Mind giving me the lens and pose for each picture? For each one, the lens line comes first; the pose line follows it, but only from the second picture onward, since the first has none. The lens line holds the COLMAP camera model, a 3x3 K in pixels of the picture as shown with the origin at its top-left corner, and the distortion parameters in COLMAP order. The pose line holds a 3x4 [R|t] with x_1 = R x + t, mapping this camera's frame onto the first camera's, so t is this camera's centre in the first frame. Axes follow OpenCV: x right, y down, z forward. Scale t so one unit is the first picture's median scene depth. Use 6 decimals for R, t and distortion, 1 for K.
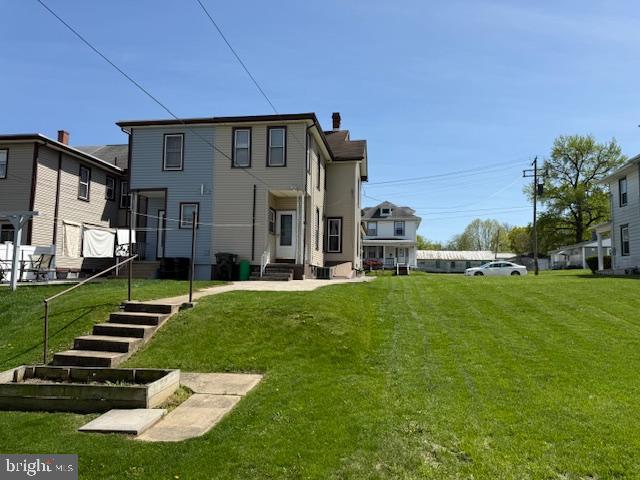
lens RADIAL K [[453.1, 0, 320.0], [0, 453.1, 240.0], [0, 0, 1]] dist [0.067378, -0.073868]
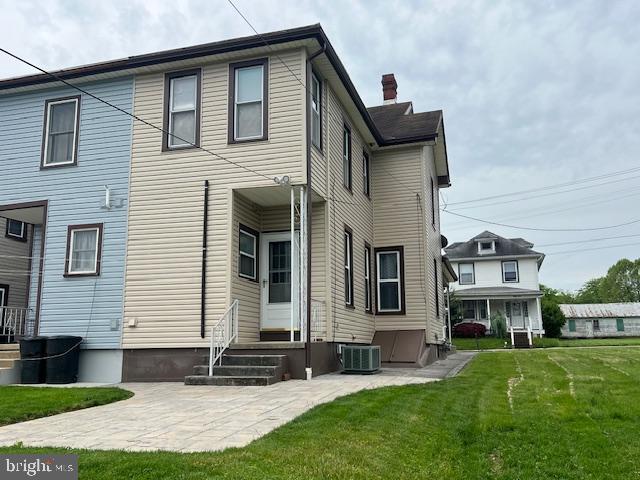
lens RADIAL K [[570.6, 0, 320.0], [0, 570.6, 240.0], [0, 0, 1]] dist [0.082202, -0.117835]
pose [[0.989338, -0.051902, -0.136072, 0.054418], [0.038024, 0.993988, -0.102675, 0.009401], [0.140583, 0.096407, 0.985364, 0.391739]]
